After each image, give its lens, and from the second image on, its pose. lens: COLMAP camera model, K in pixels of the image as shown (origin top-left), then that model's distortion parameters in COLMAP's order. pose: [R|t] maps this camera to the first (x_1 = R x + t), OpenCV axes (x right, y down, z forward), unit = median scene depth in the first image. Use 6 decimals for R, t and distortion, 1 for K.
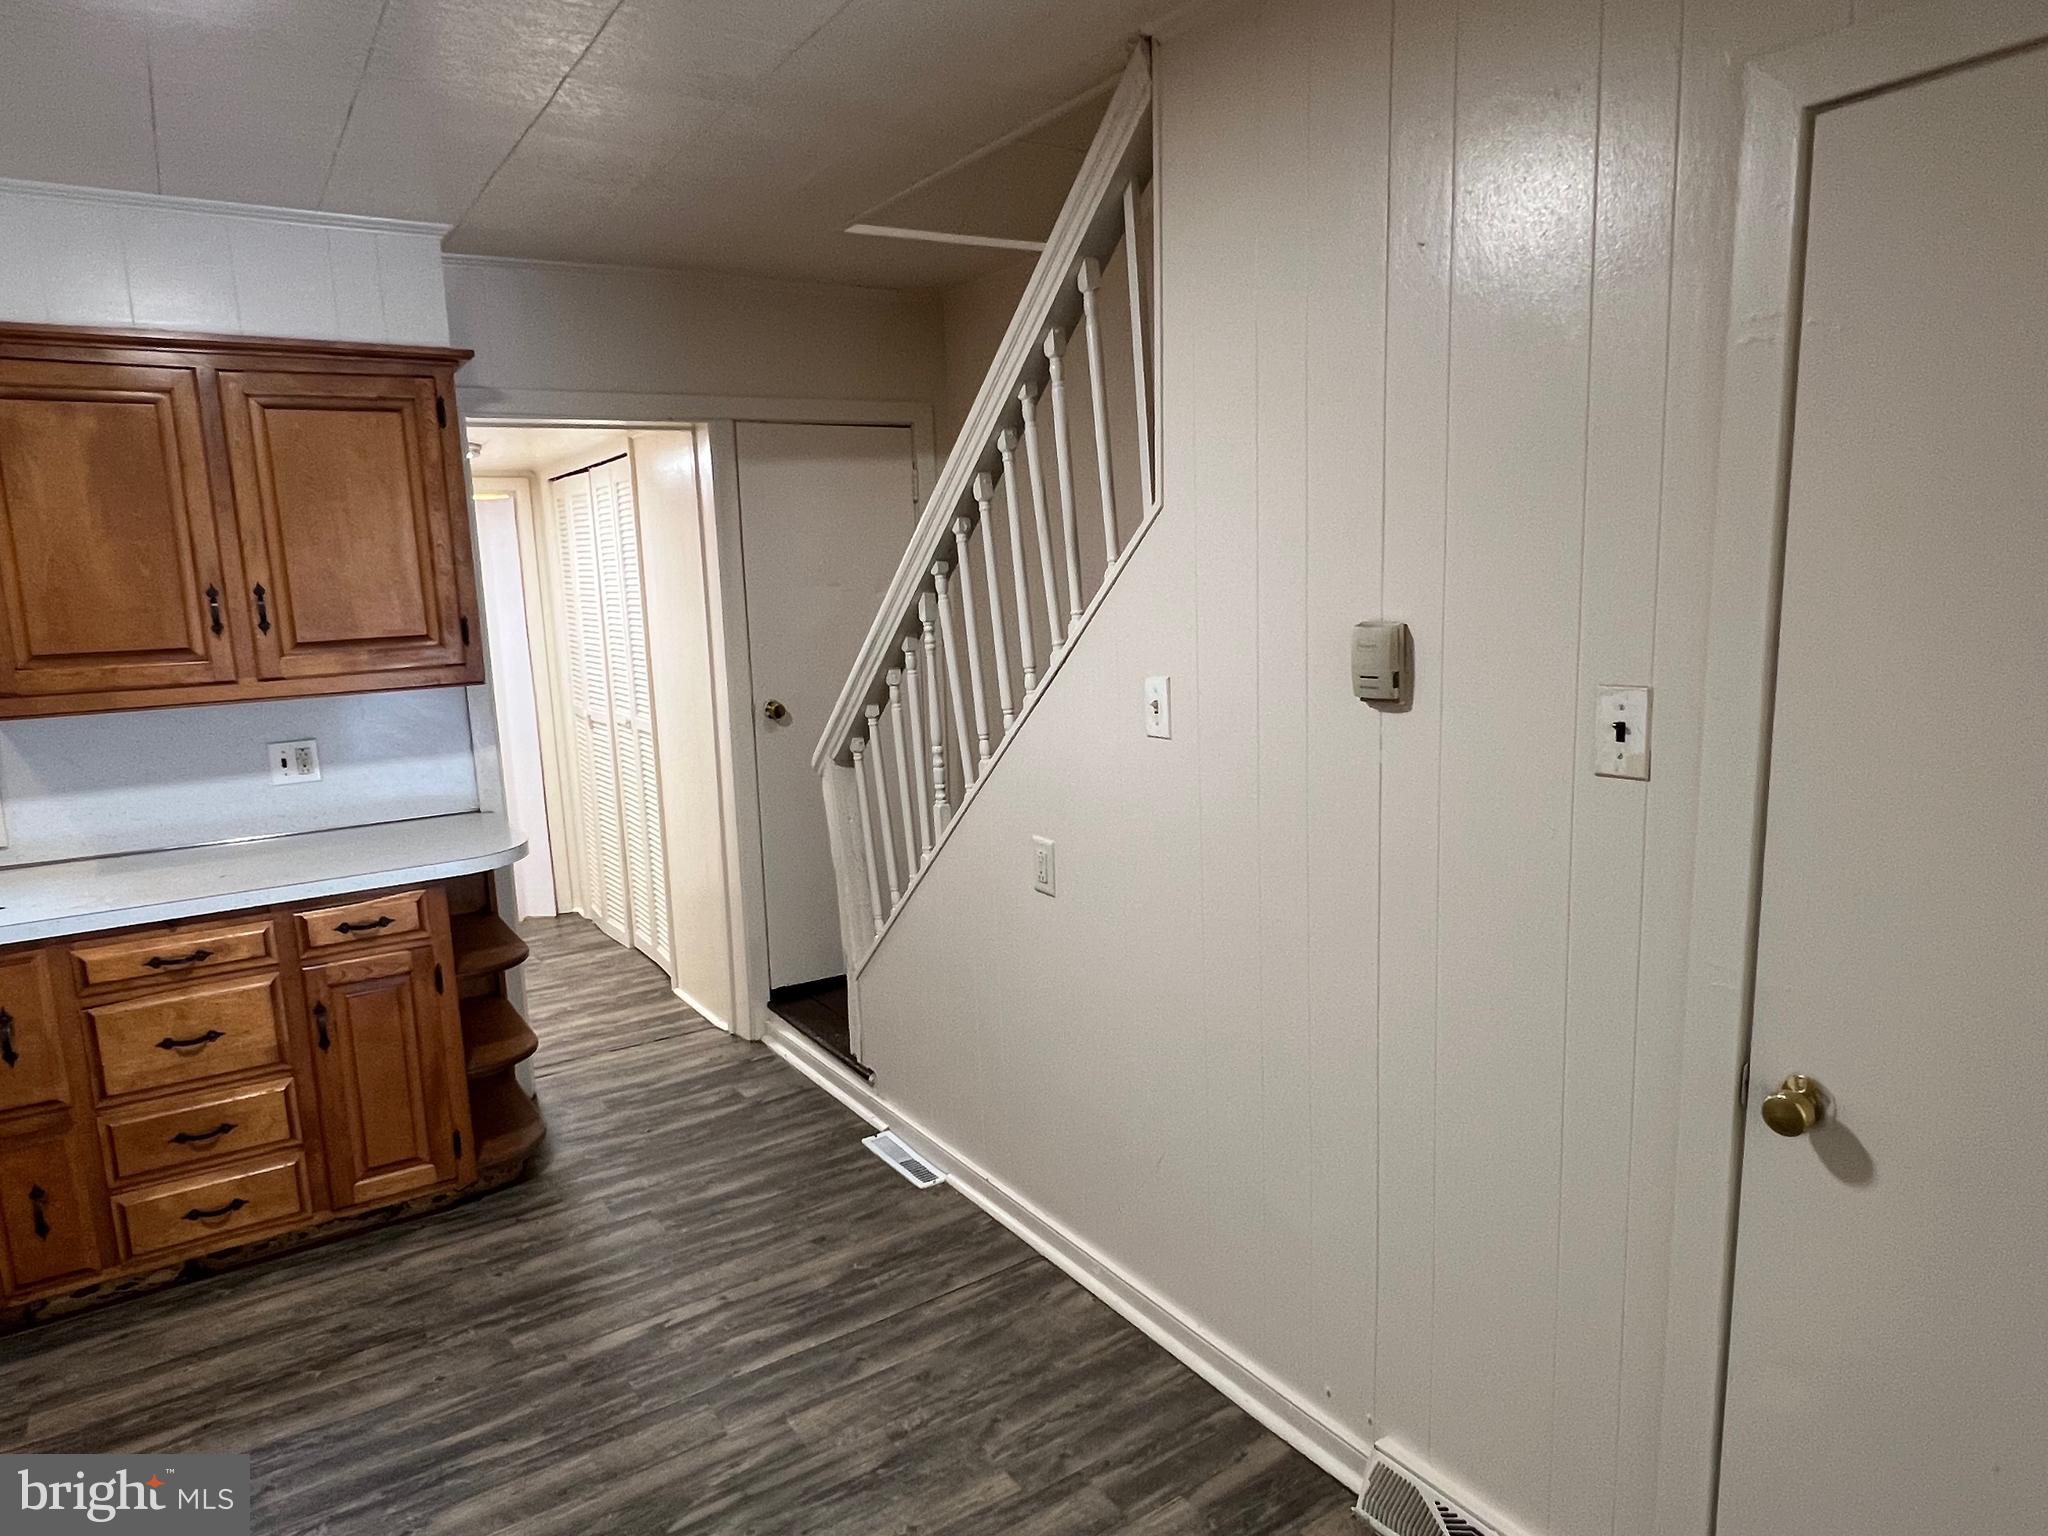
lens RADIAL K [[1270.0, 0, 1015.9], [0, 1270.0, 783.5], [0, 0, 1]] dist [-0.002452, -0.001147]
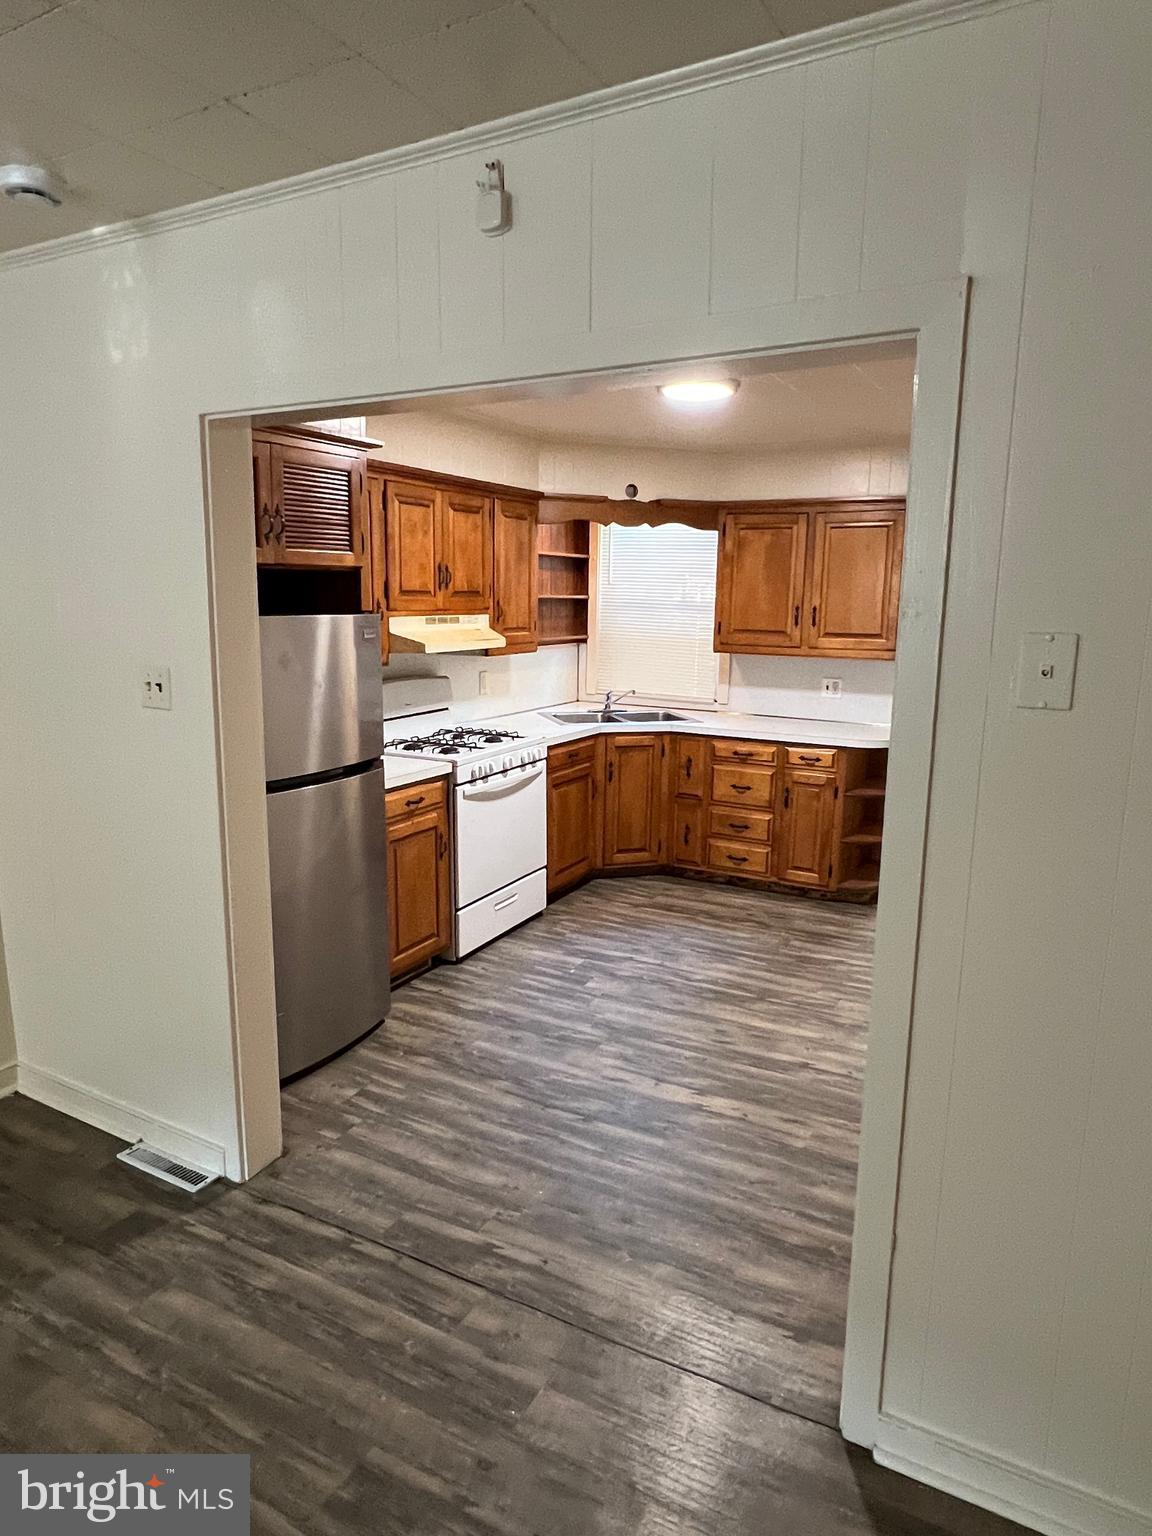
lens RADIAL K [[952.5, 0, 576.0], [0, 952.5, 768.0], [0, 0, 1]] dist [-0.002452, -0.001147]
pose [[0.472161, 0.198915, -0.858776, 0.767797], [-0.181966, 0.975219, 0.125840, -0.010390], [0.862527, 0.096851, 0.496656, -0.204067]]
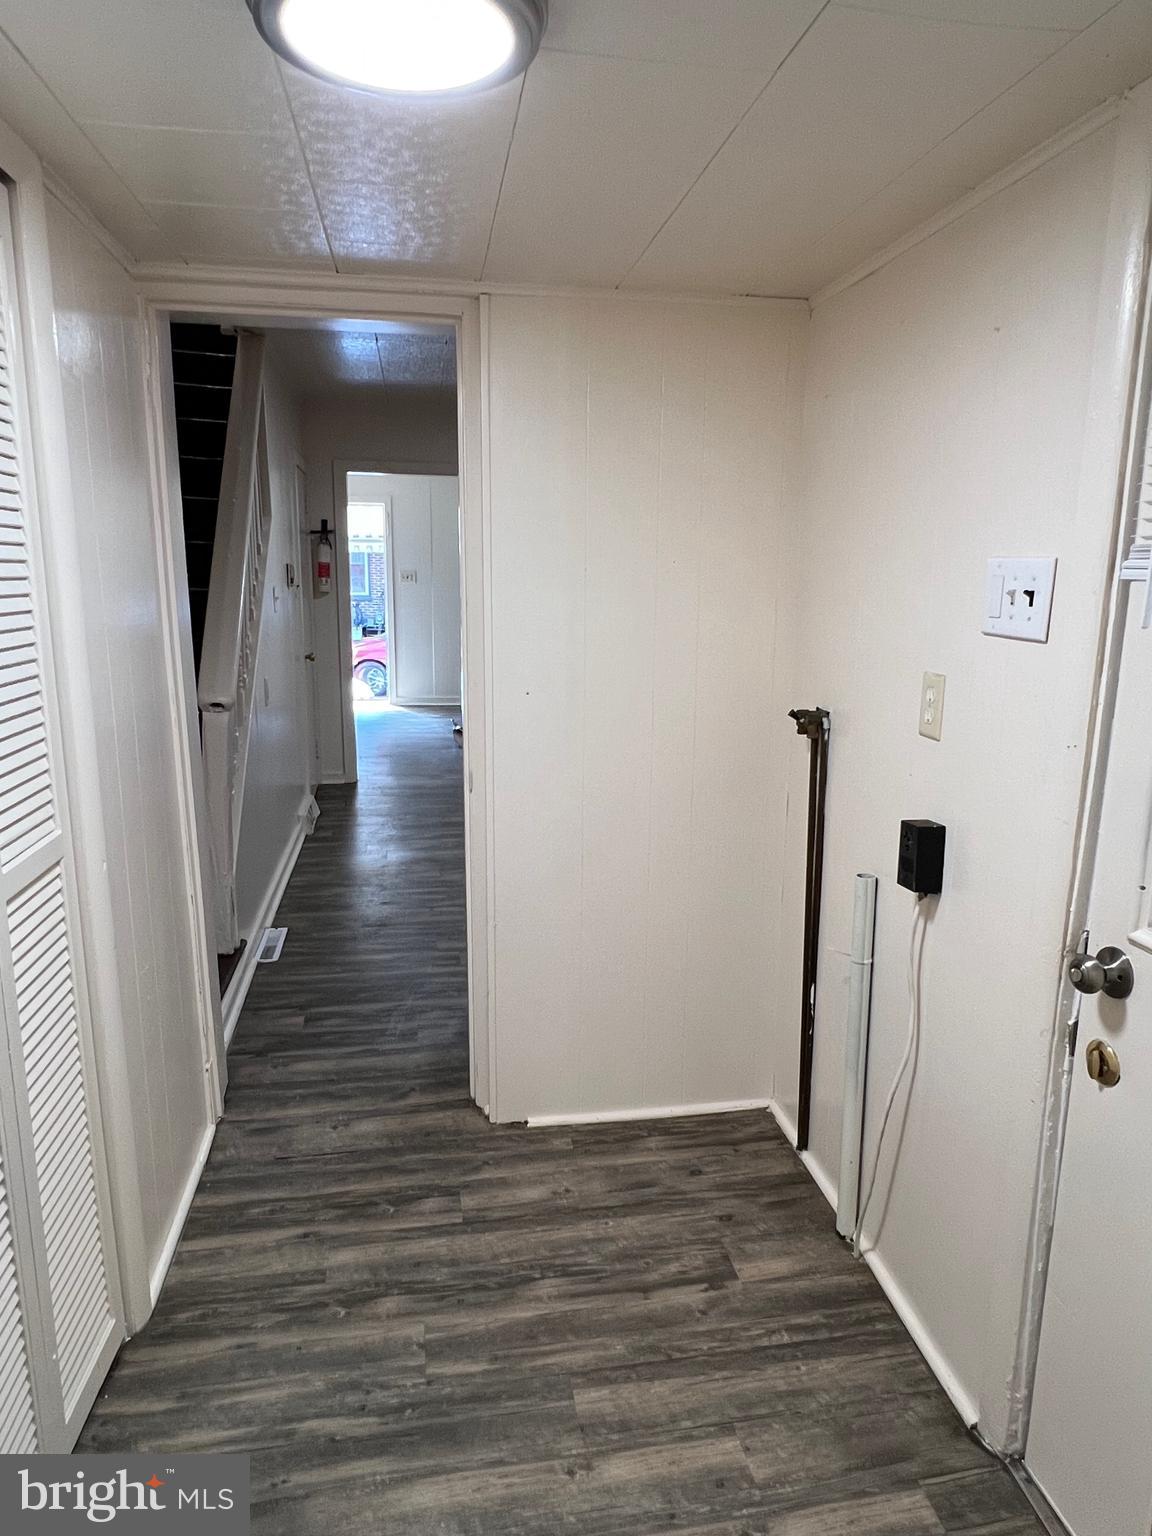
lens RADIAL K [[953.7, 0, 571.1], [0, 953.7, 762.9], [0, 0, 1]] dist [-0.002908, -0.001146]
pose [[-0.914612, -0.050902, 0.401116, -0.982070], [0.095870, 0.936454, 0.337436, -0.281905], [-0.392803, 0.347078, -0.851612, 2.030060]]
